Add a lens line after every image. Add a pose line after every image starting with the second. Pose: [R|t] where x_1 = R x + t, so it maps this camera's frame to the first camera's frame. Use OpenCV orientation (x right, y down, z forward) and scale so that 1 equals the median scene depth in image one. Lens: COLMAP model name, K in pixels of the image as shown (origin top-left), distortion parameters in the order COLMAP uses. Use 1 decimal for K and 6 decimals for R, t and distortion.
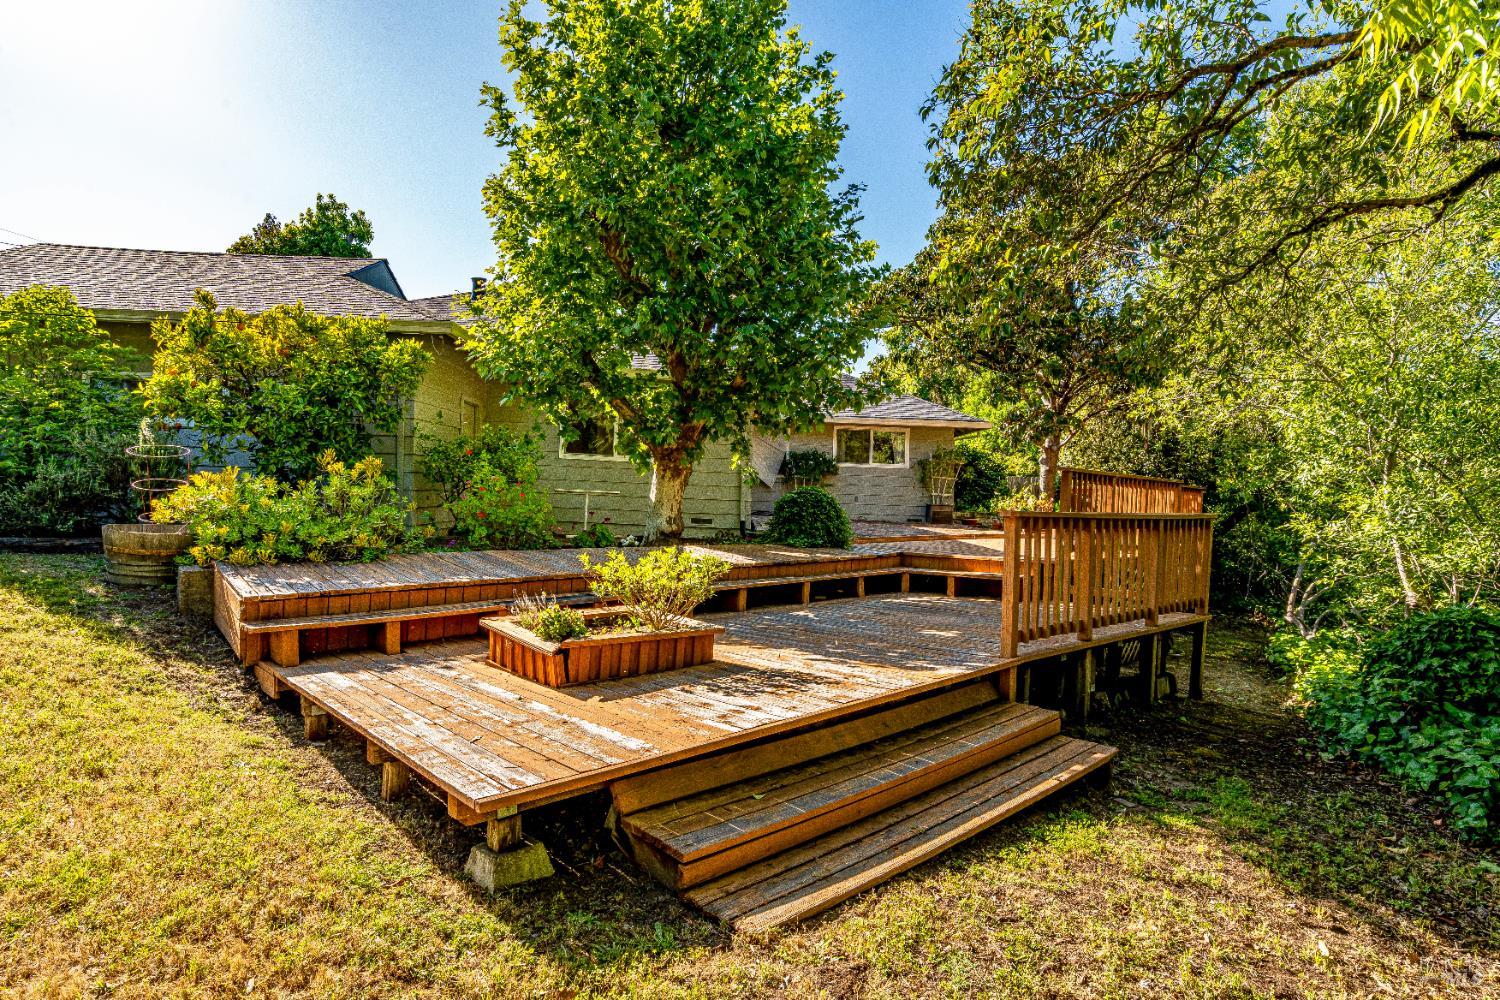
lens RADIAL K [[774.6, 0, 748.9], [0, 774.6, 509.6], [0, 0, 1]] dist [0.003491, 0.000108]
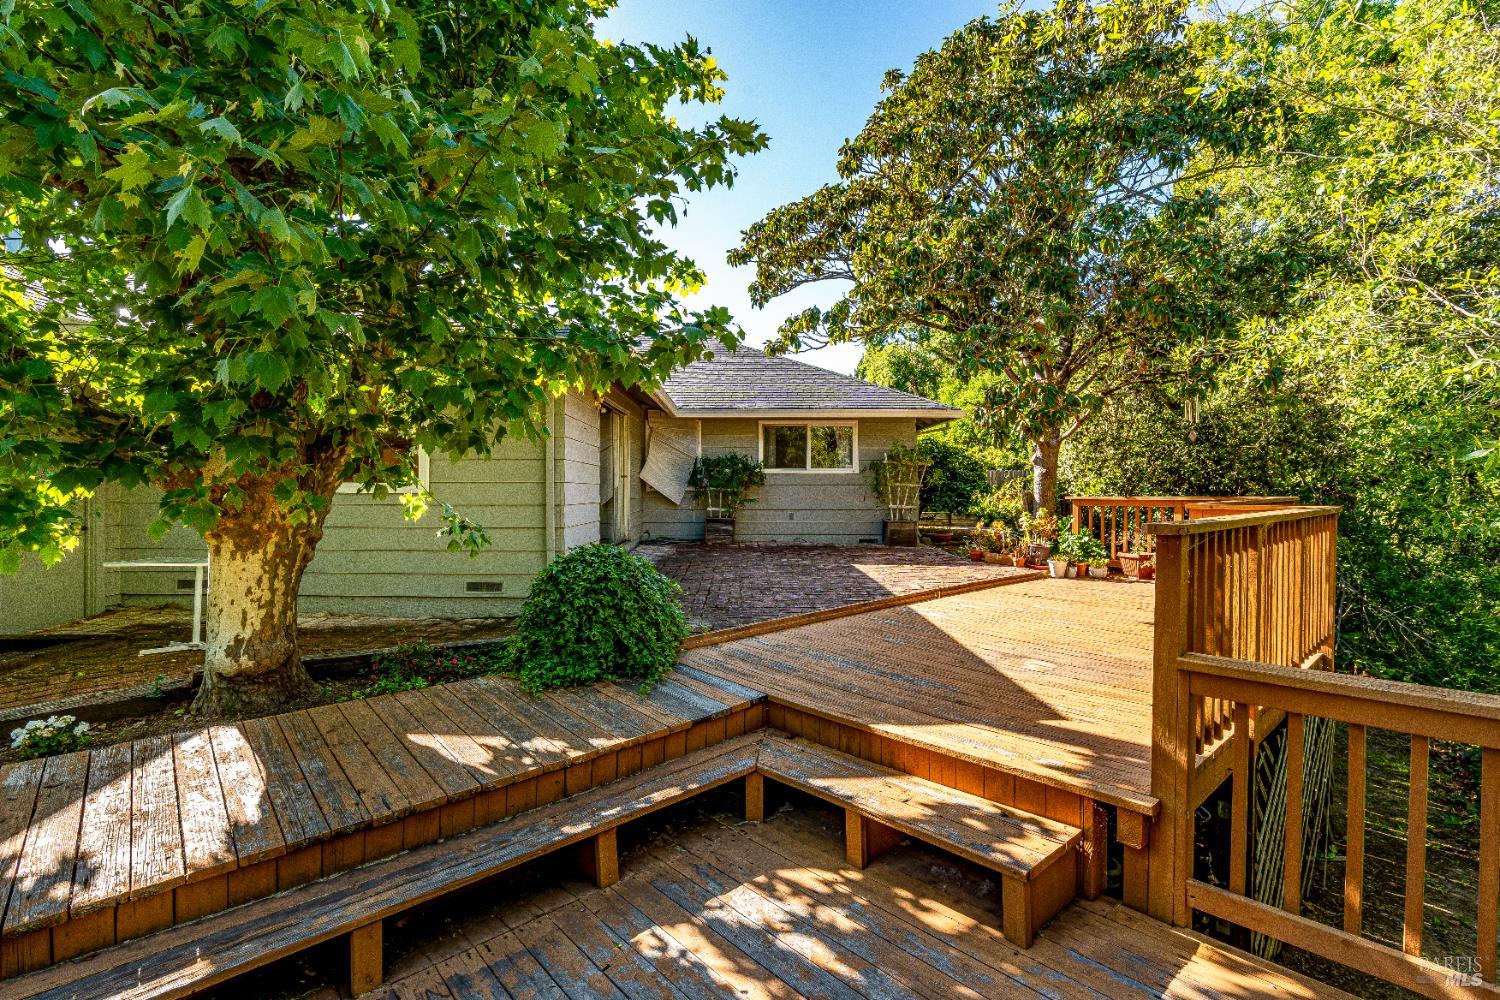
lens RADIAL K [[686.4, 0, 747.4], [0, 686.4, 488.5], [0, 0, 1]] dist [0.003682, 0.000484]
pose [[0.999383, -0.032677, -0.012902, 0.106293], [0.032516, 0.999393, -0.012505, -0.033503], [0.013303, 0.012077, 0.999839, 0.322788]]
